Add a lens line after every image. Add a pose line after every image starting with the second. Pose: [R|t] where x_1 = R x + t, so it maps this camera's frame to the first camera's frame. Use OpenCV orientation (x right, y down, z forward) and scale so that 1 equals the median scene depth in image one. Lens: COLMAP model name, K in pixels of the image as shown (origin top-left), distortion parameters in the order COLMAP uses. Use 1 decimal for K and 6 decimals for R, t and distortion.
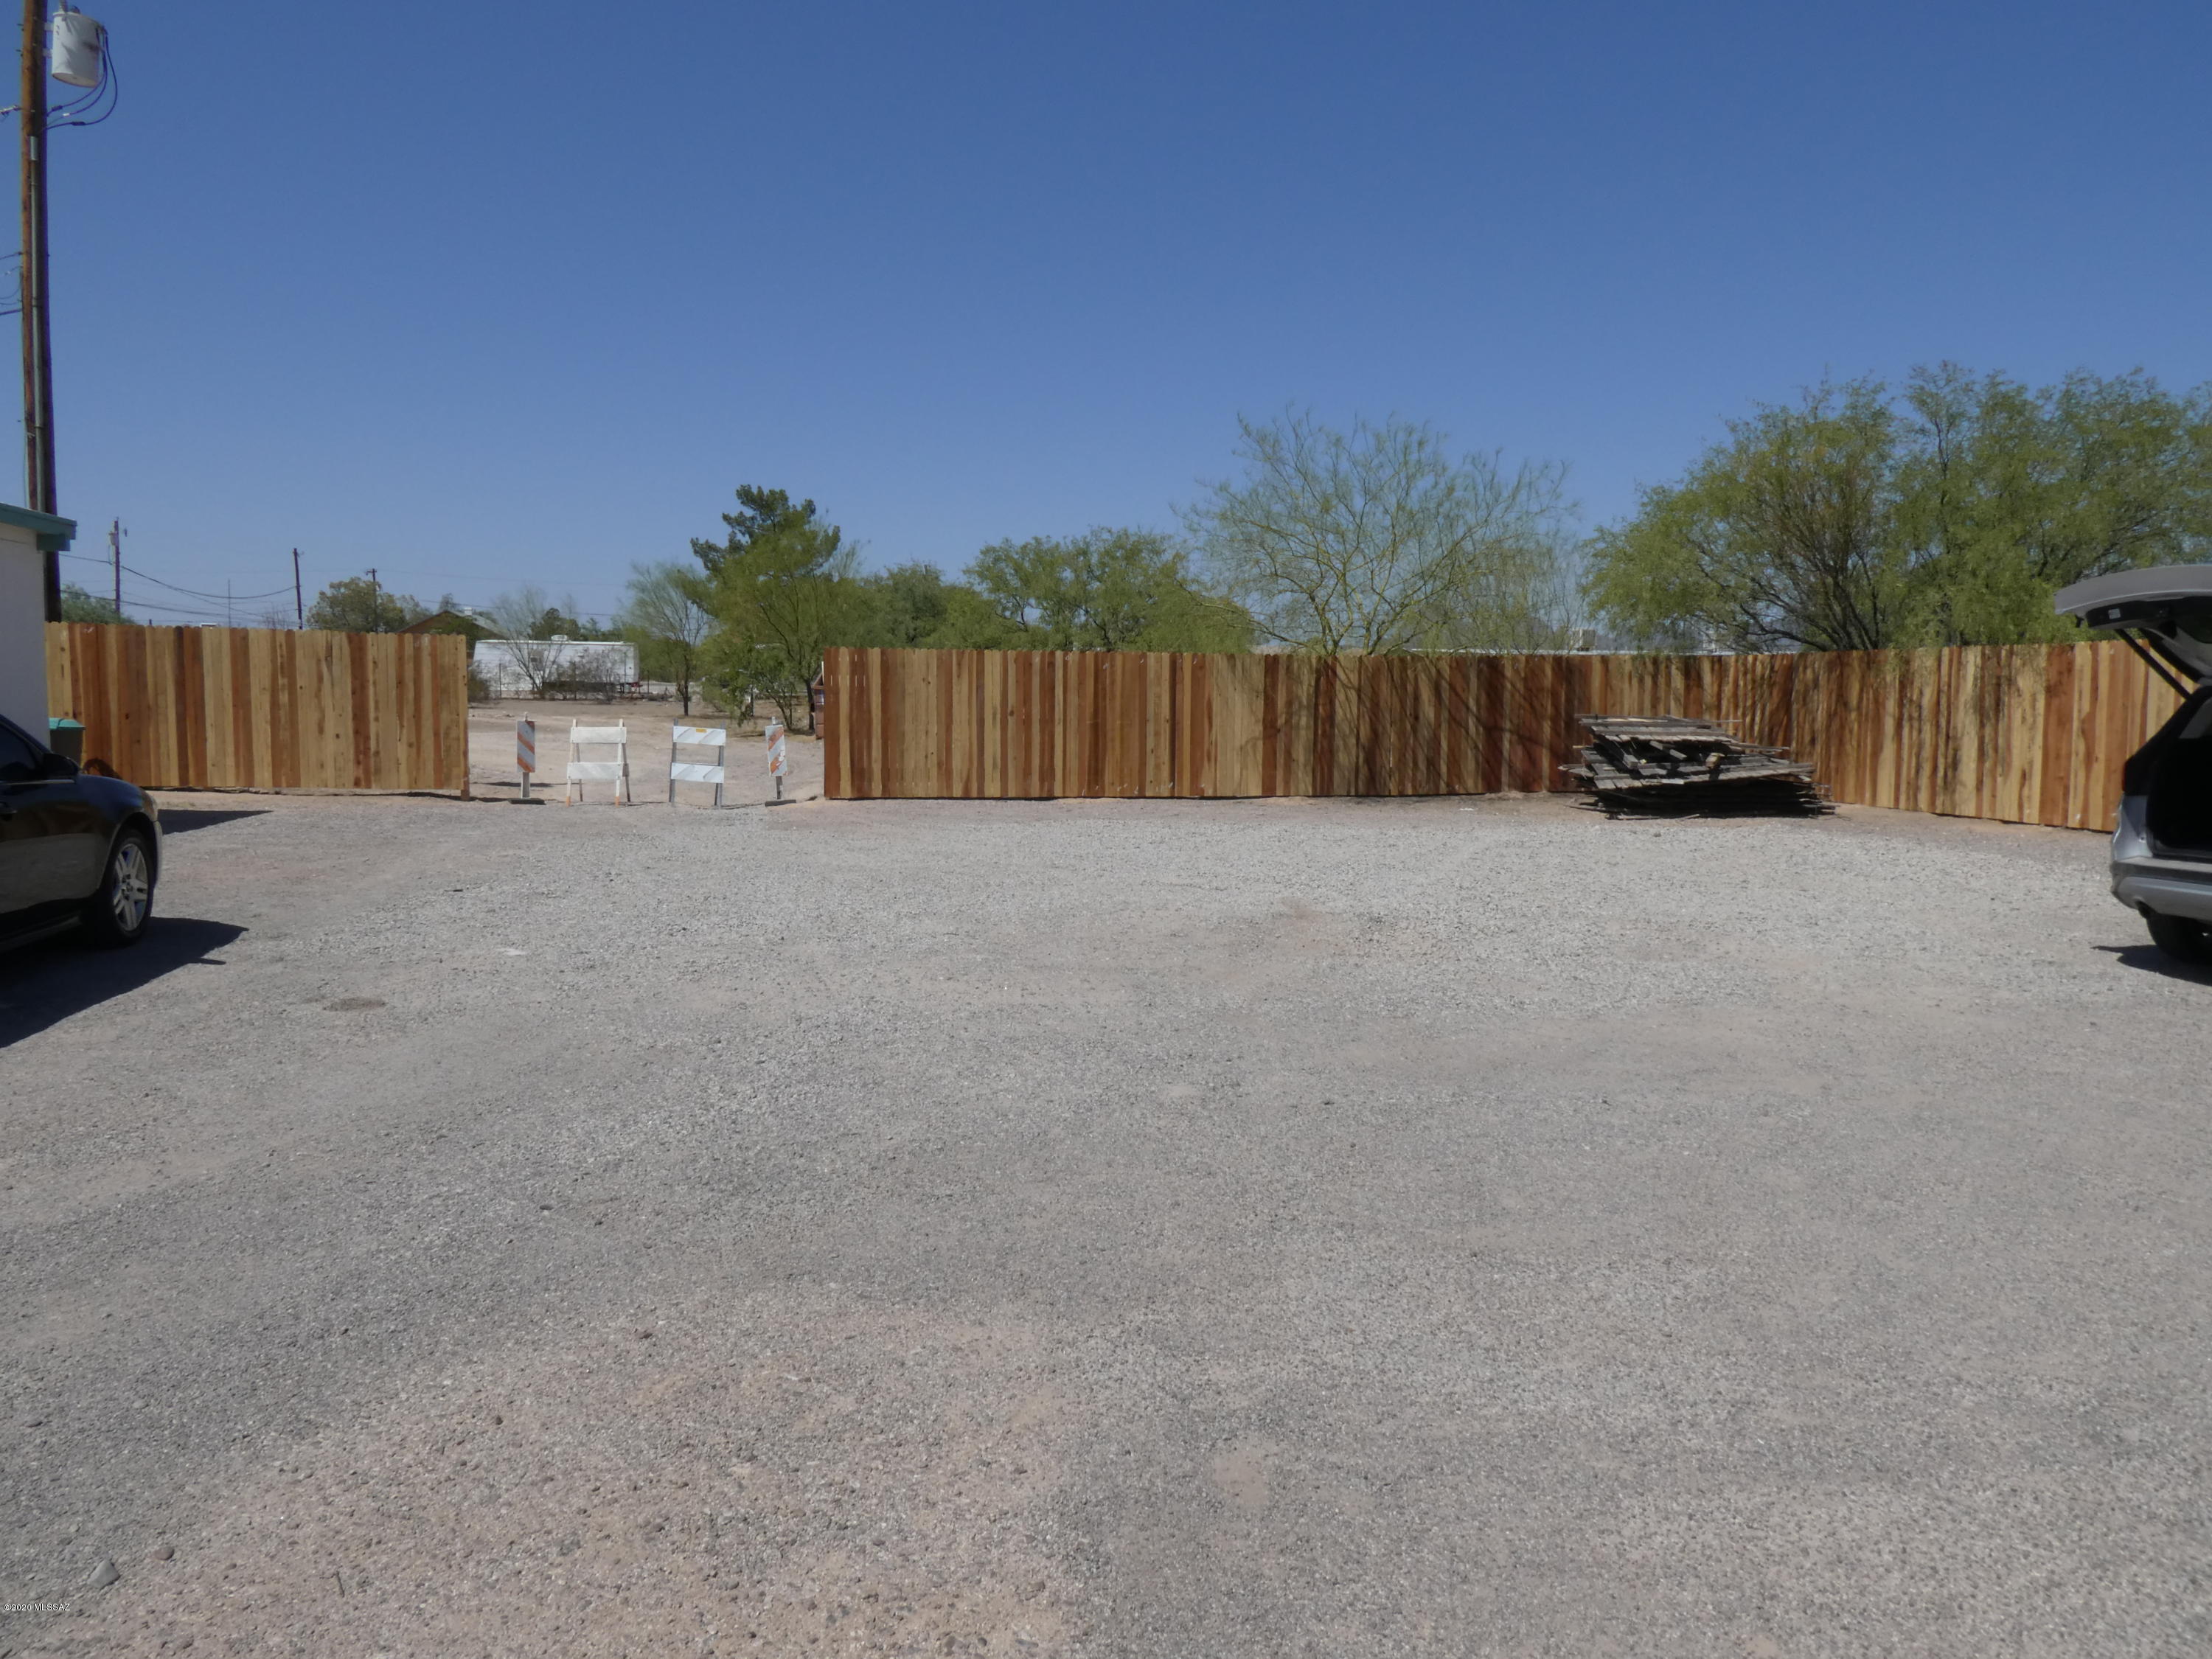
lens RADIAL K [[1593.4, 0, 1141.0], [0, 1593.4, 827.1], [0, 0, 1]] dist [-0.006117, -0.003134]
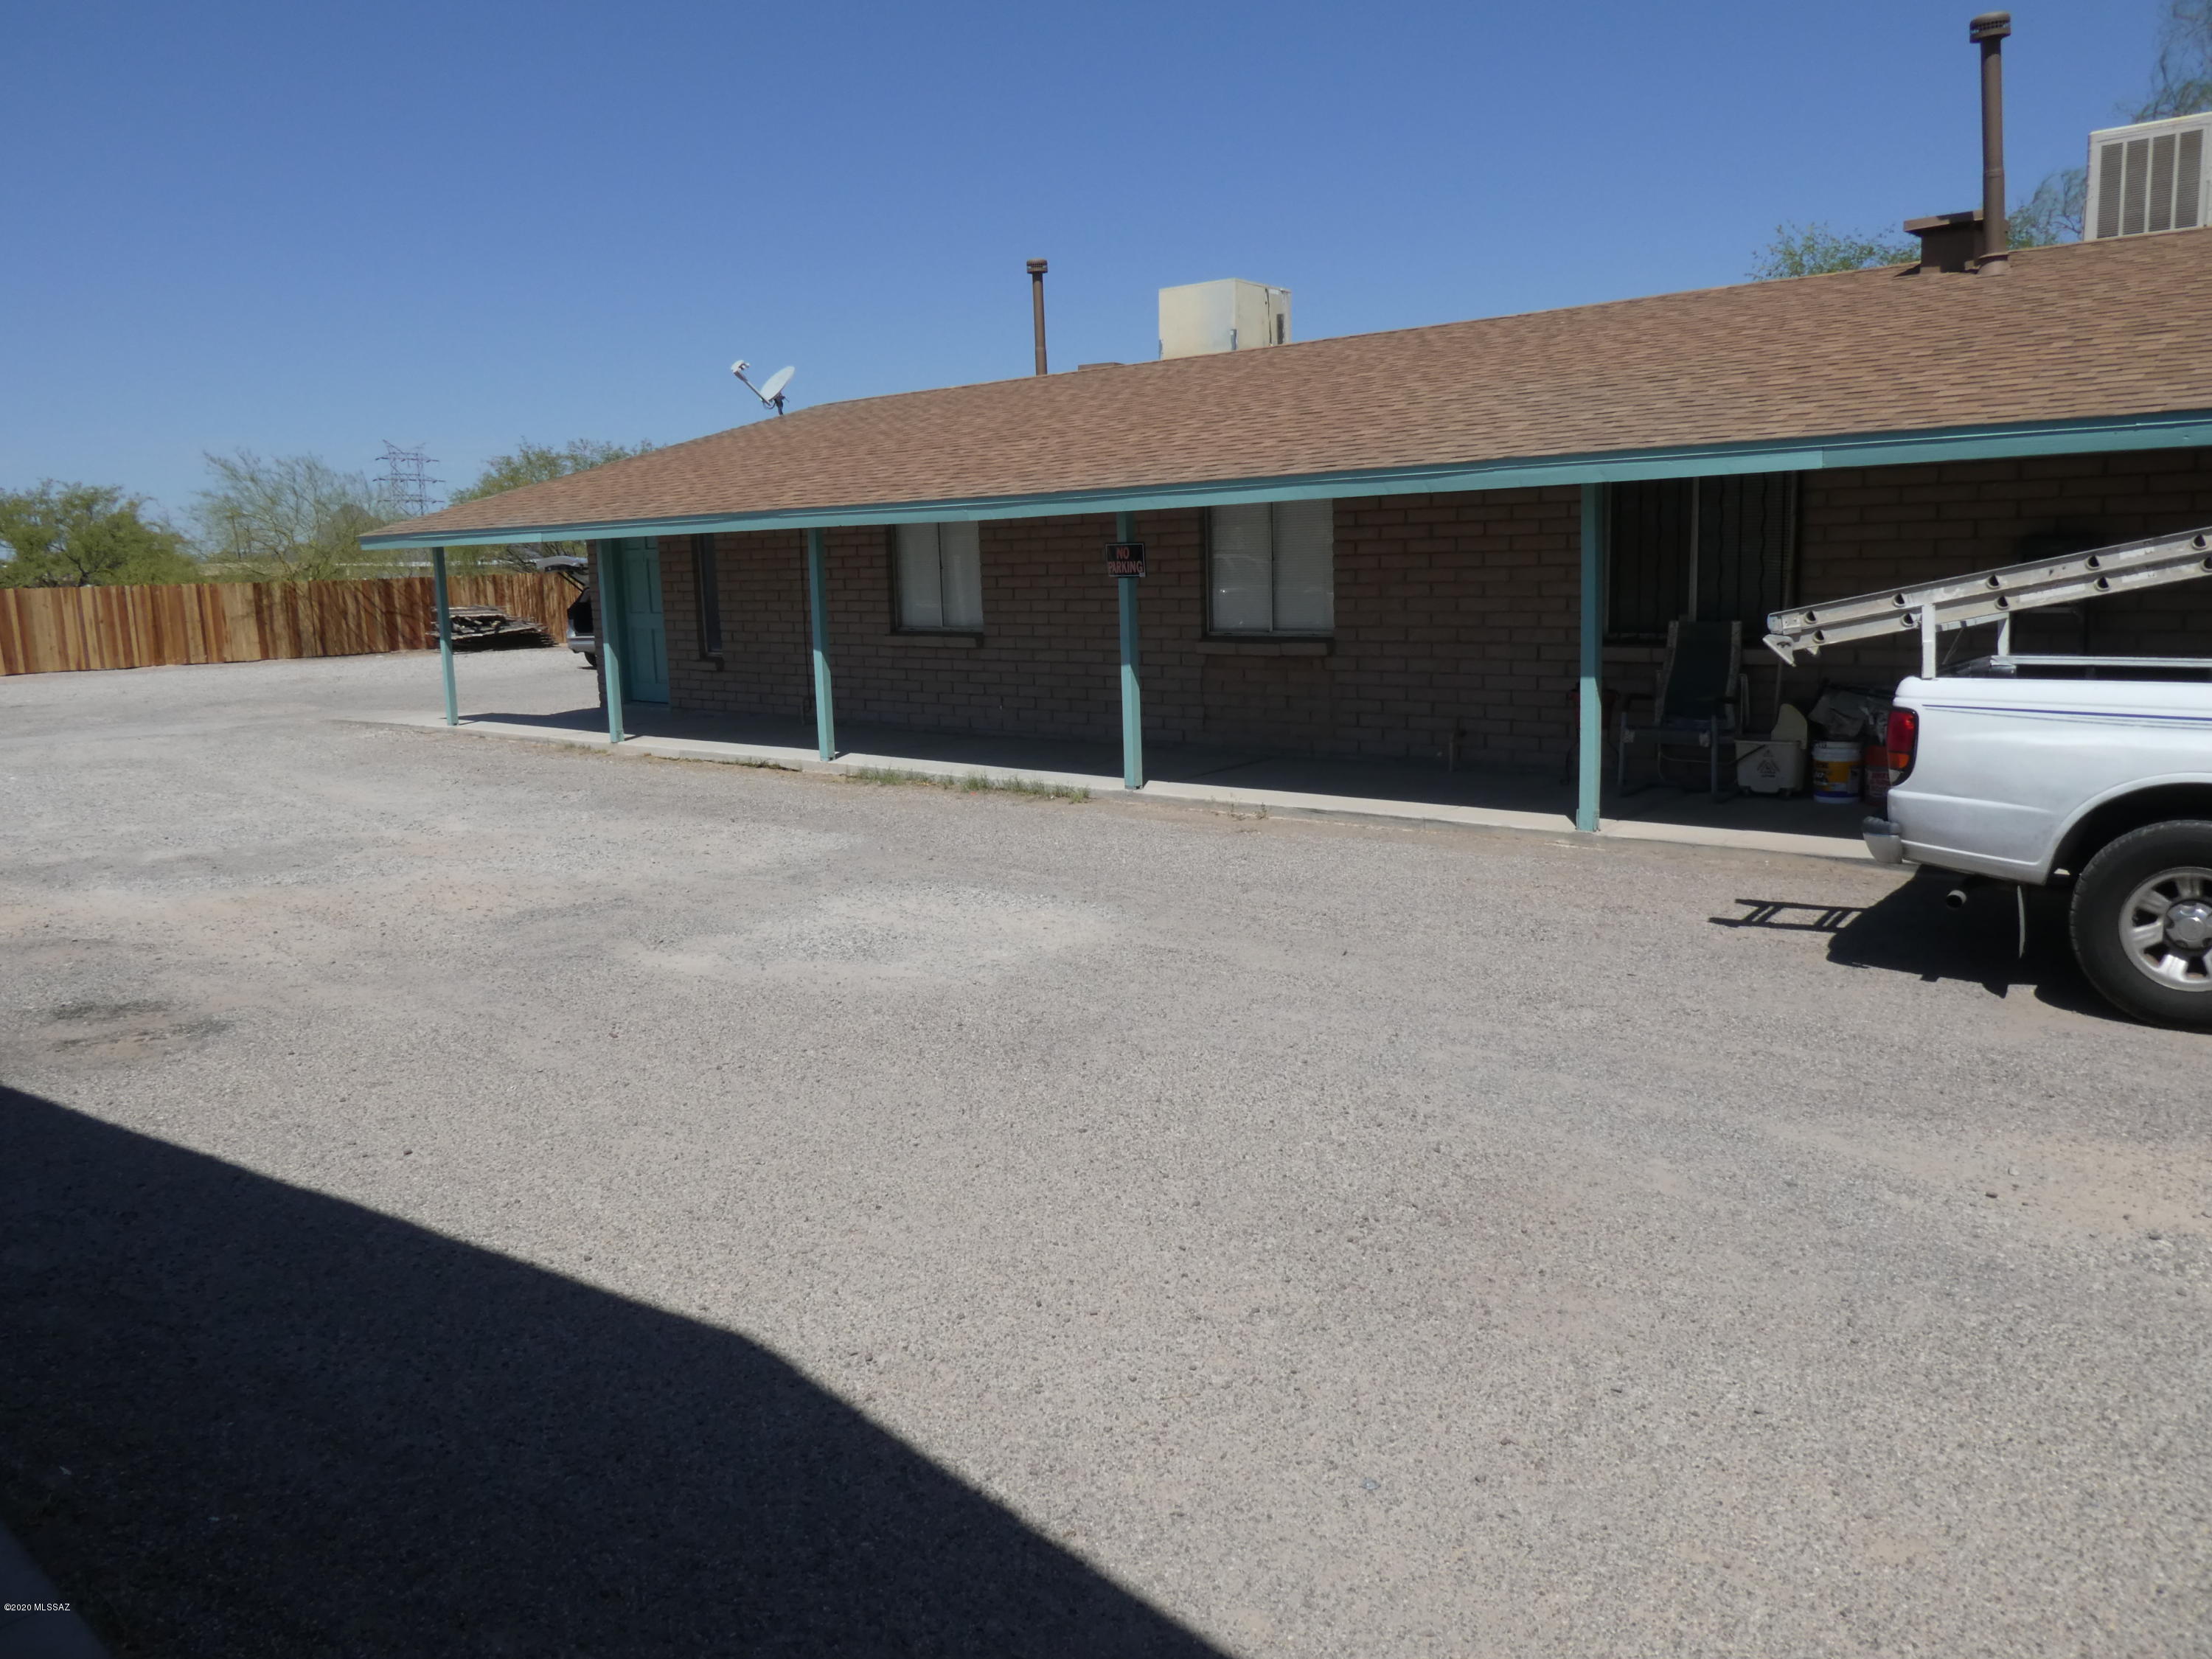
lens RADIAL K [[1593.4, 0, 1141.0], [0, 1593.4, 827.1], [0, 0, 1]] dist [-0.006117, -0.003134]
pose [[0.807737, -0.126152, 0.575887, -0.193836], [0.089819, 0.991767, 0.091274, 0.100247], [-0.582660, -0.022000, 0.812418, -1.143210]]
